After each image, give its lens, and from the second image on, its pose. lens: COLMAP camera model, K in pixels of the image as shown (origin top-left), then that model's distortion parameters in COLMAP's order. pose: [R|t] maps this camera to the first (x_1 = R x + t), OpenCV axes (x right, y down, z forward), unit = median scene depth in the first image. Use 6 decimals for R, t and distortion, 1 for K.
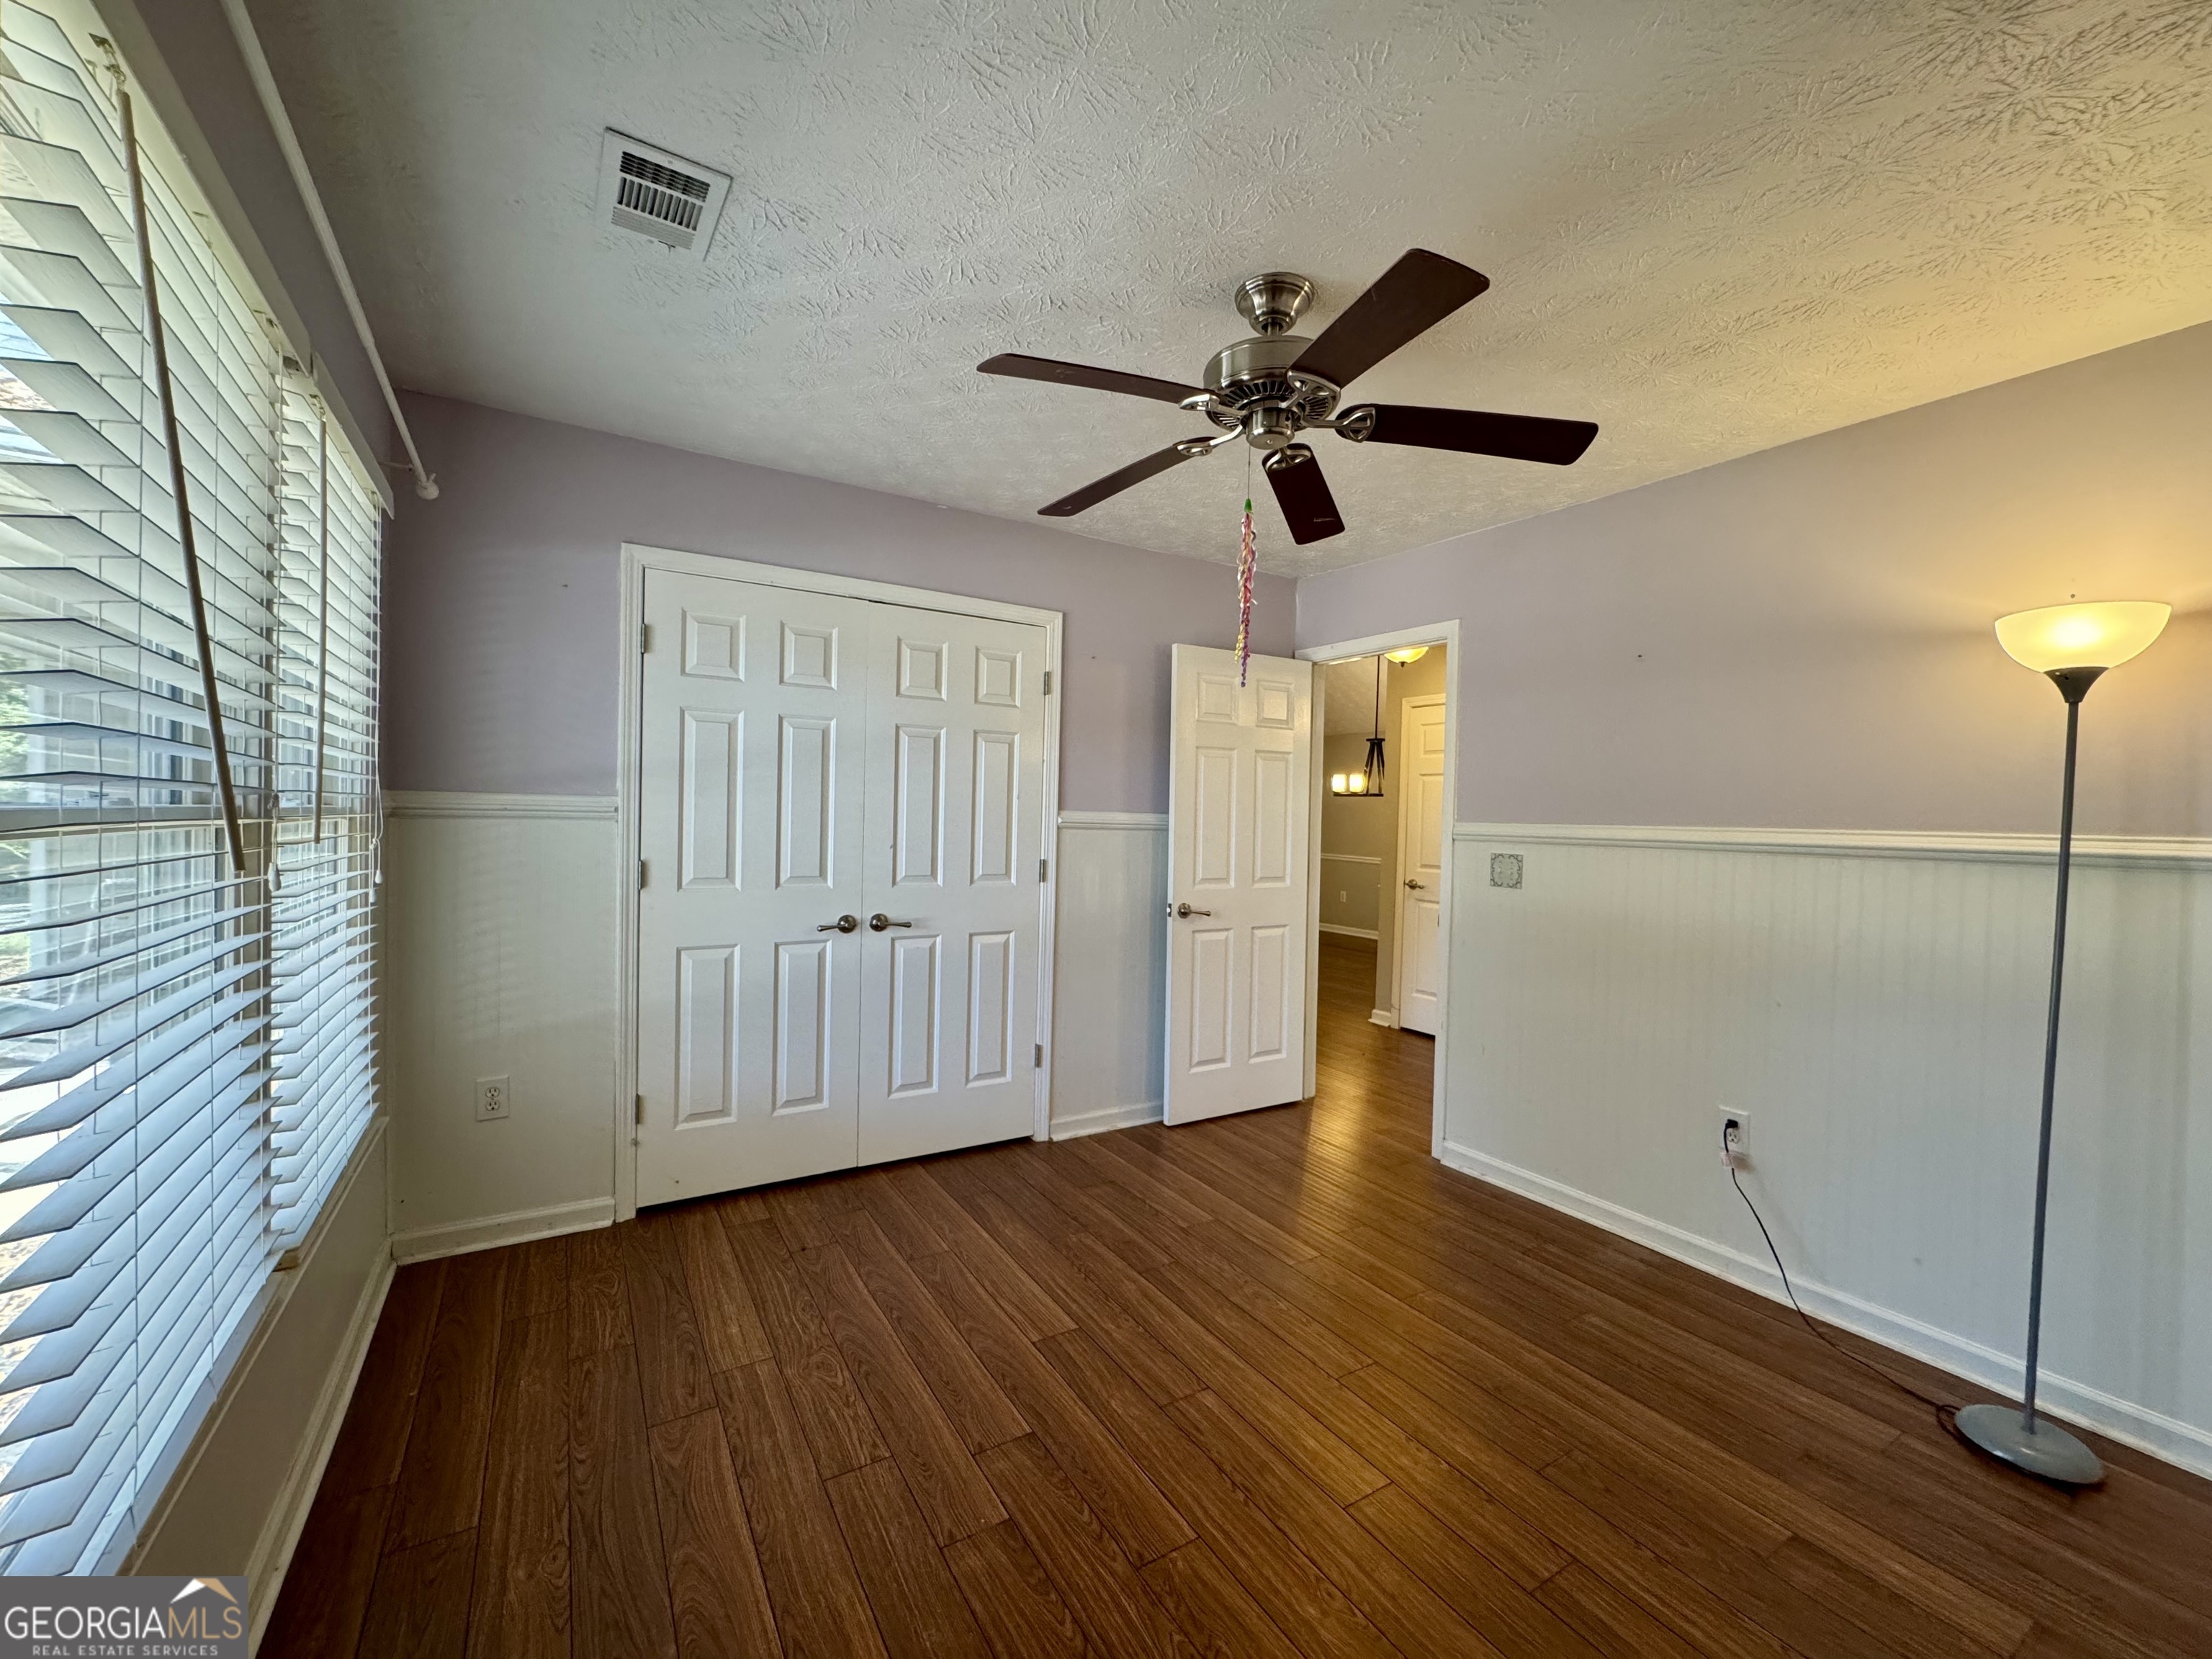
lens RADIAL K [[885.2, 0, 1107.3], [0, 885.2, 831.5], [0, 0, 1]] dist [-0.004208, 0.000640]
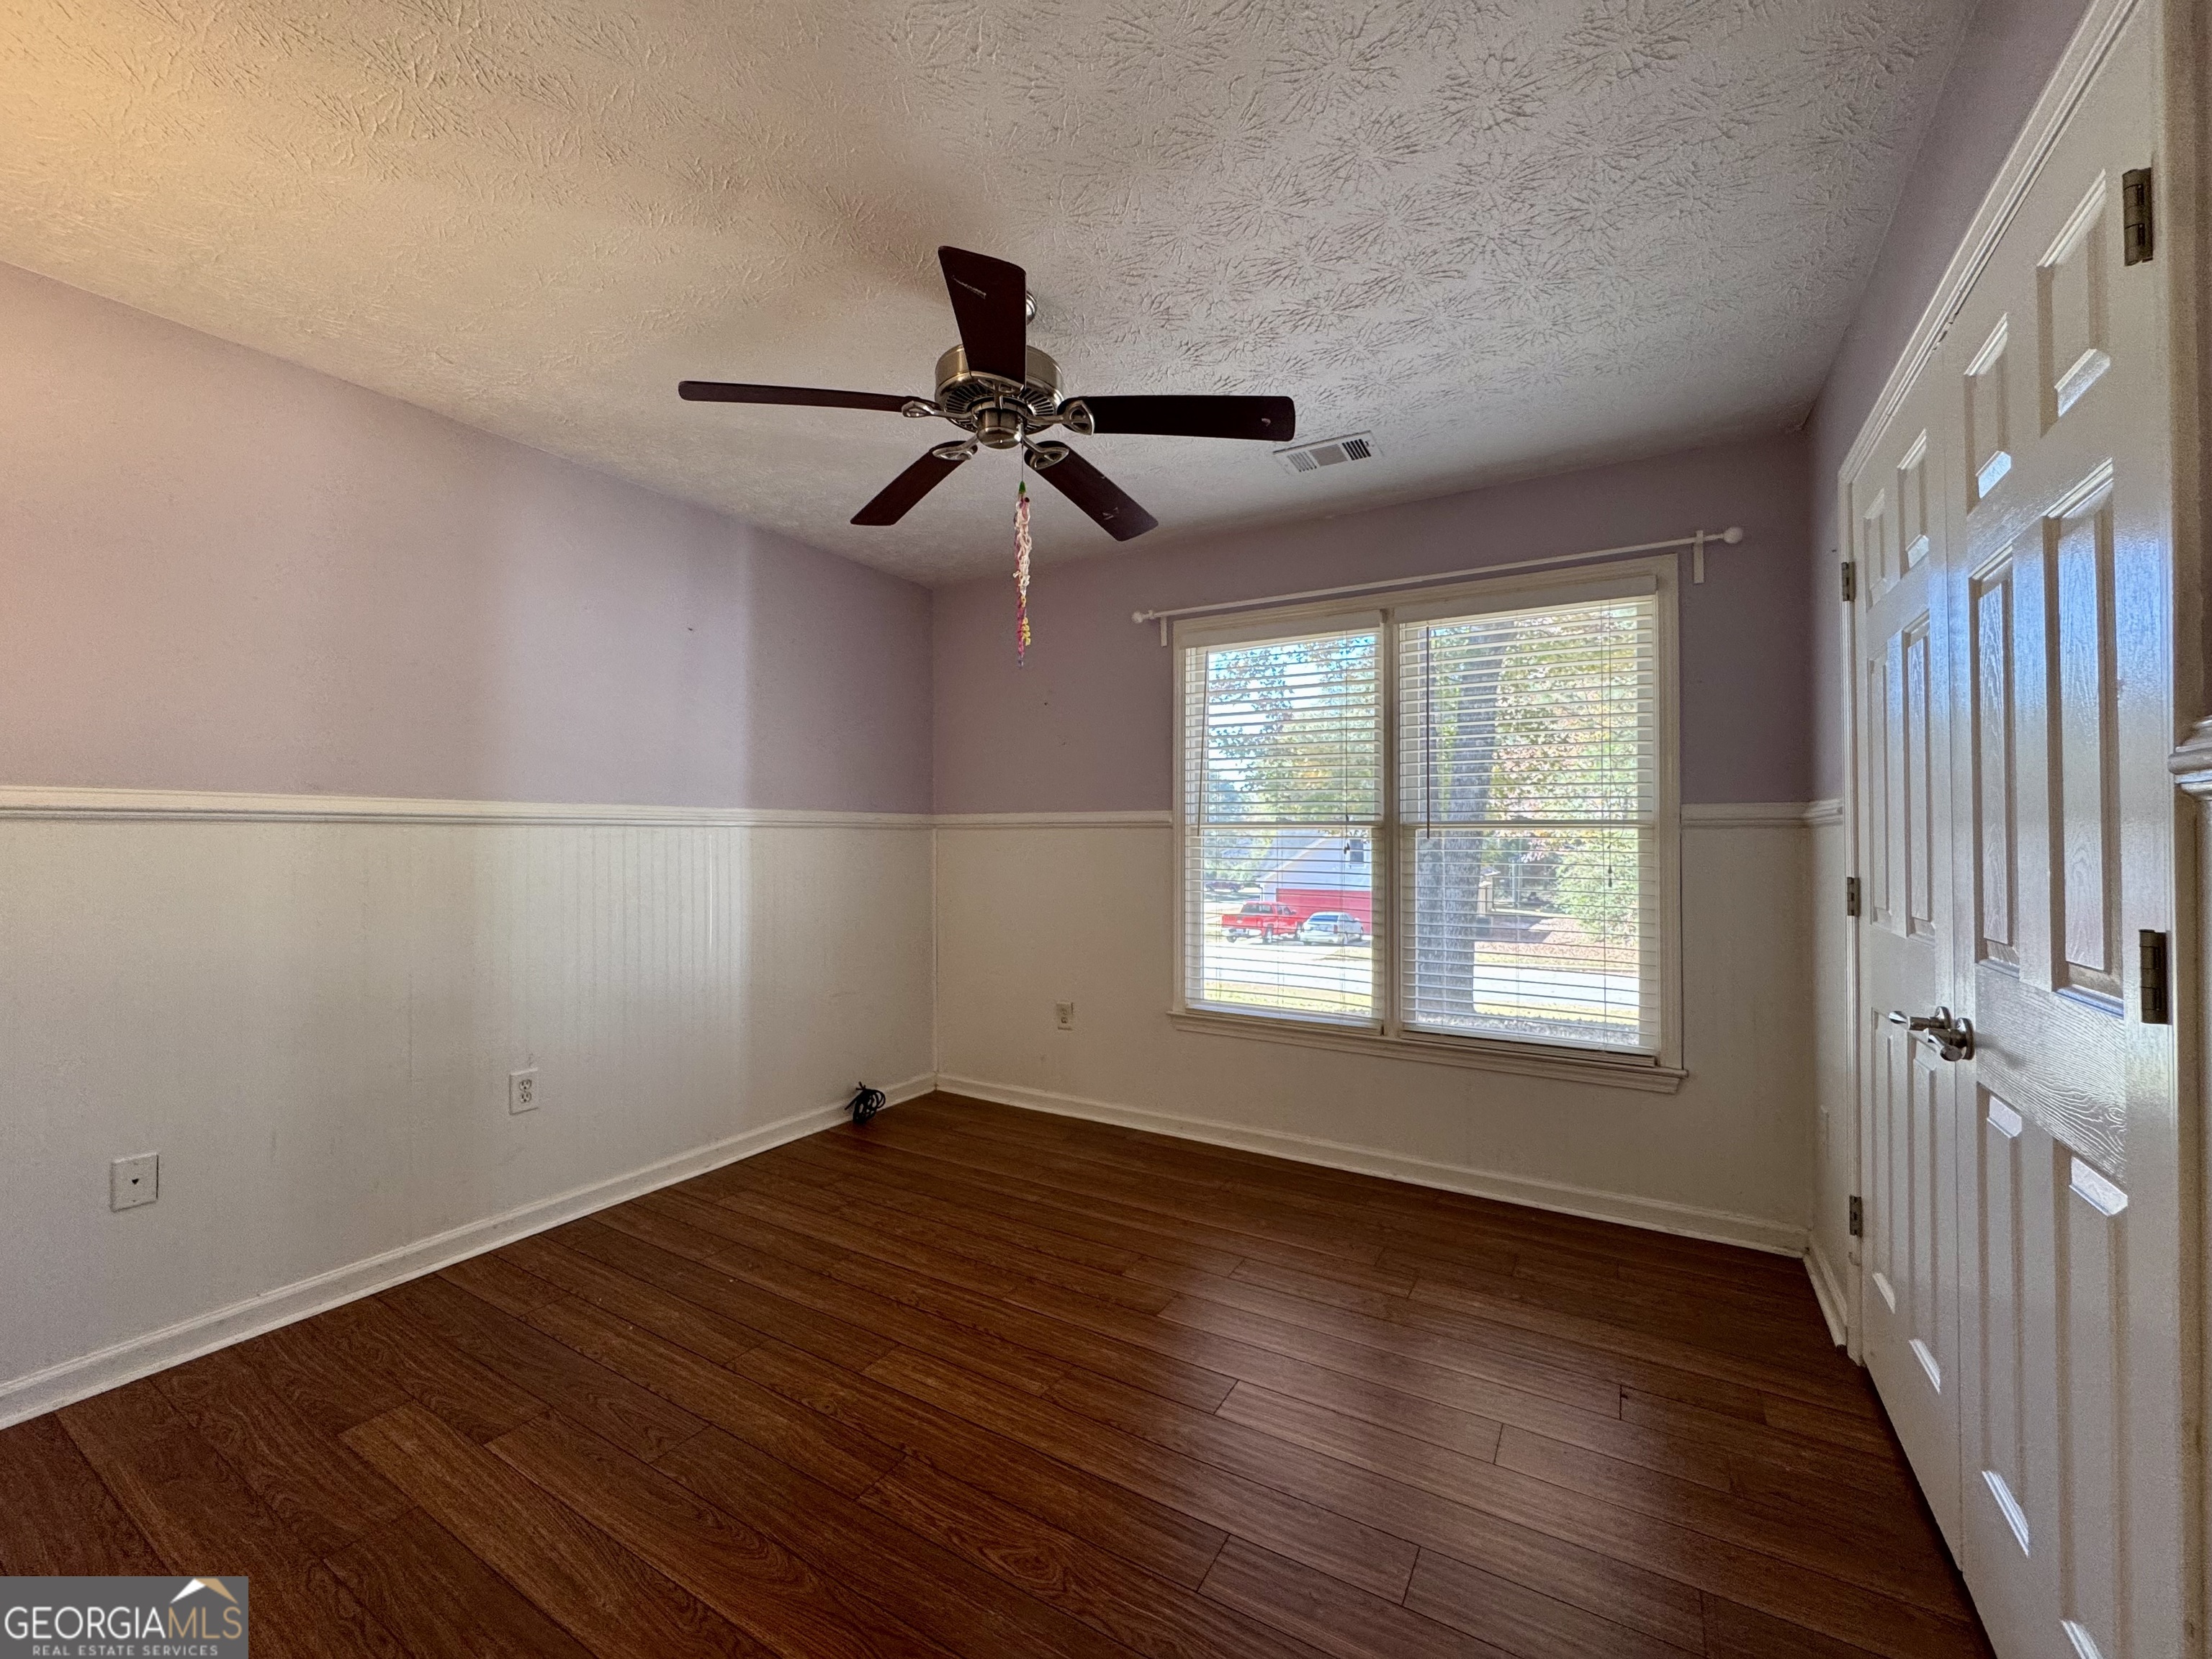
lens RADIAL K [[885.2, 0, 1107.3], [0, 885.2, 831.5], [0, 0, 1]] dist [-0.004208, 0.000640]
pose [[-0.886717, -0.029631, -0.461362, 0.513272], [-0.031799, 0.999490, -0.003077, 0.022078], [0.461218, 0.011942, -0.887206, 1.888996]]
